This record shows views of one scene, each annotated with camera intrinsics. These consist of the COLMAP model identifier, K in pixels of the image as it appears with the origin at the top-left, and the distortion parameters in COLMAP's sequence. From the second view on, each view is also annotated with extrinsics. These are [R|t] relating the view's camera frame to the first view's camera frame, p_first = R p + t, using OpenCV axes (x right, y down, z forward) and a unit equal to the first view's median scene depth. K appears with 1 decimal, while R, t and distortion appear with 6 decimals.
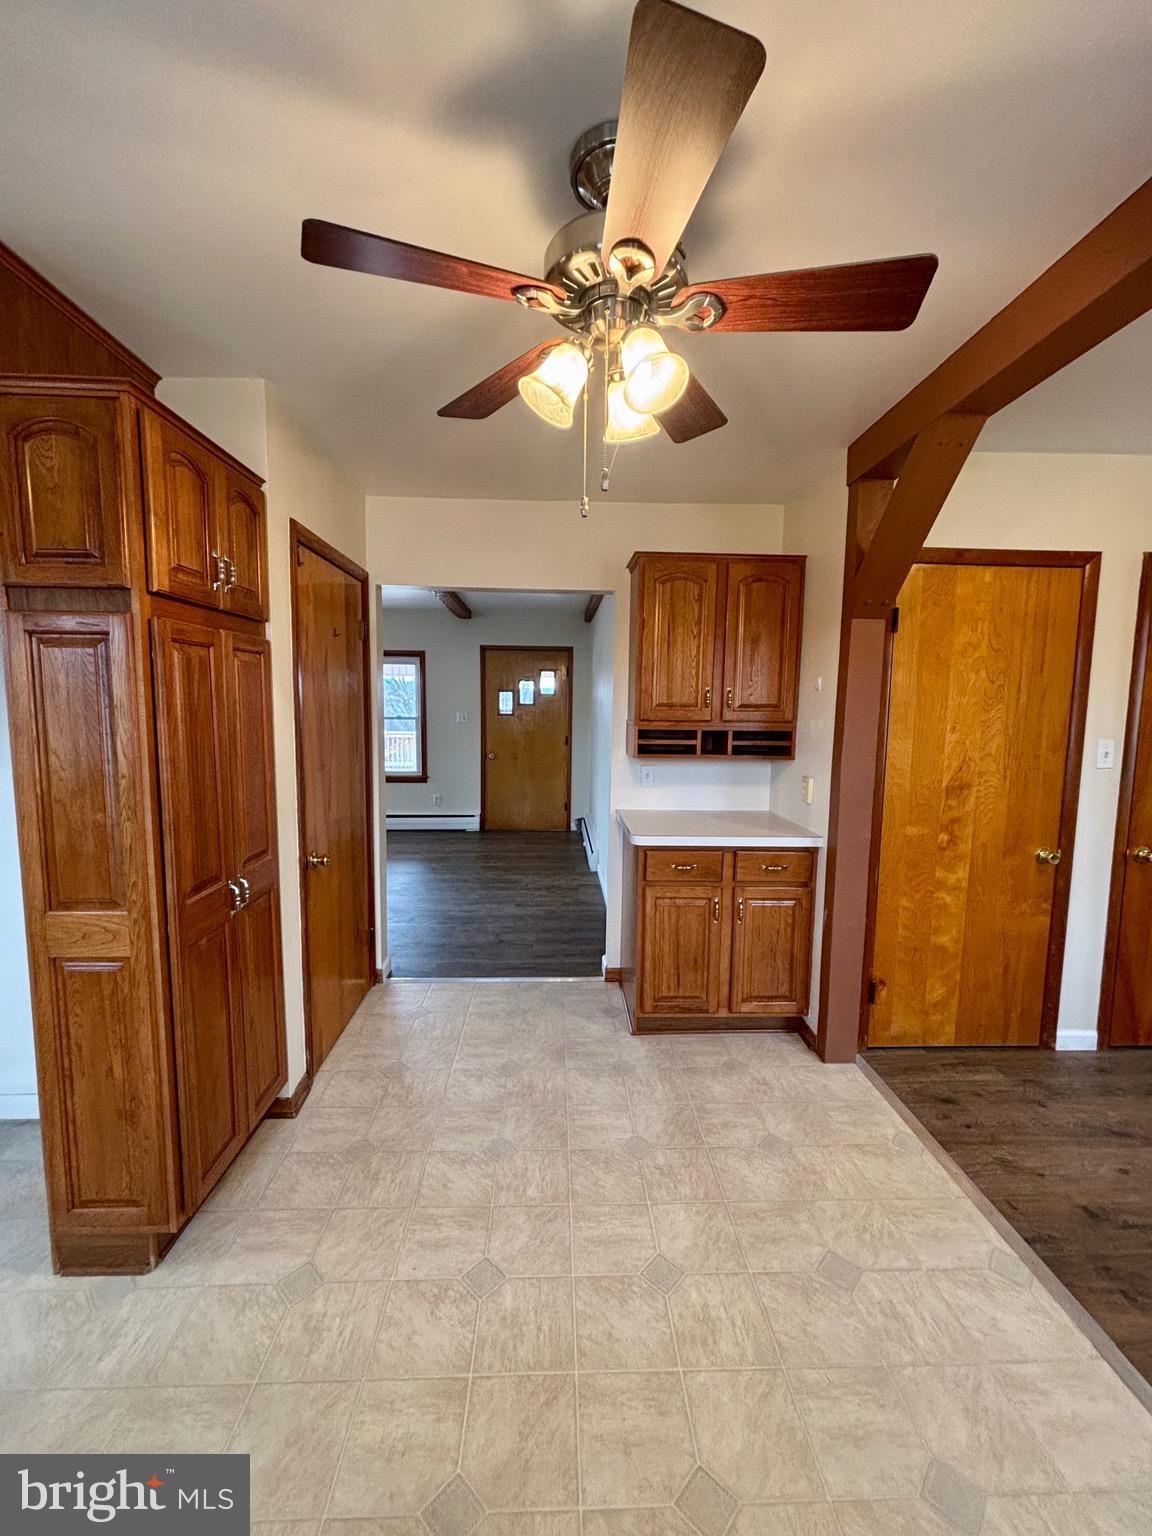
lens RADIAL K [[615.8, 0, 575.2], [0, 615.8, 768.5], [0, 0, 1]] dist [-0.000734, 0.000095]
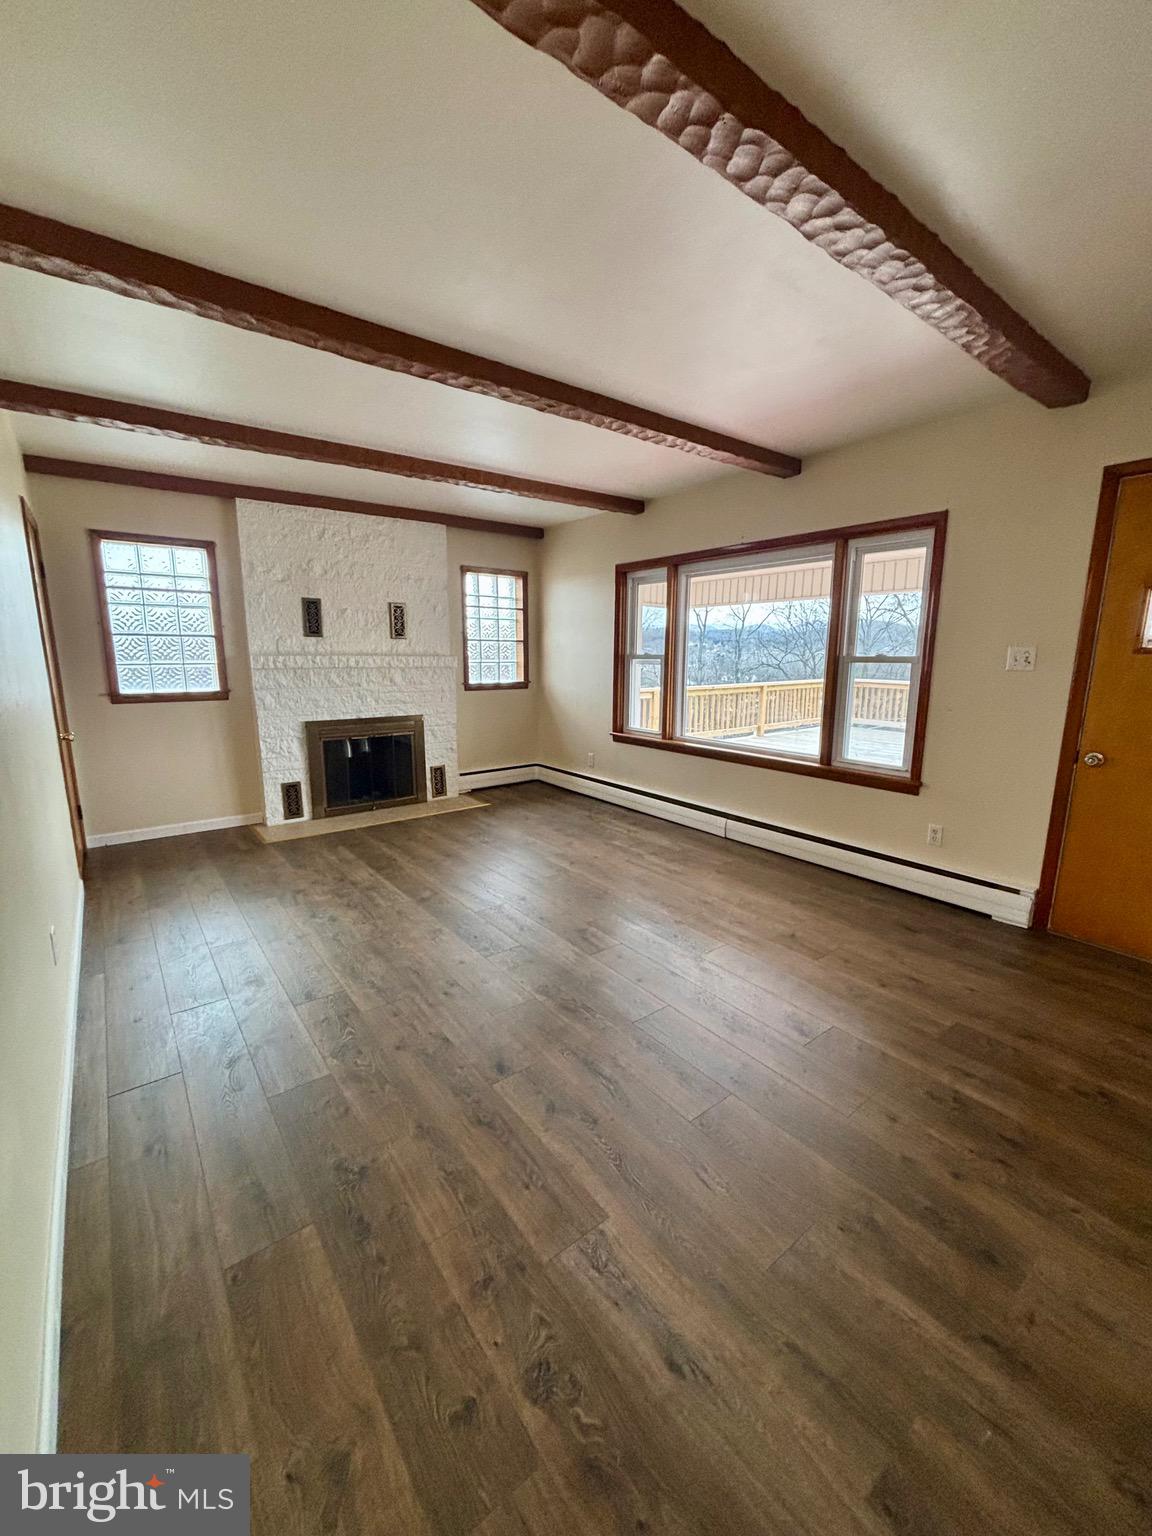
lens RADIAL K [[615.8, 0, 575.2], [0, 615.8, 768.5], [0, 0, 1]] dist [-0.000734, 0.000095]
pose [[0.578792, 0.144578, -0.802557, -0.052749], [-0.078961, 0.989470, 0.121305, -0.157688], [0.811644, -0.006840, 0.584113, 2.247143]]
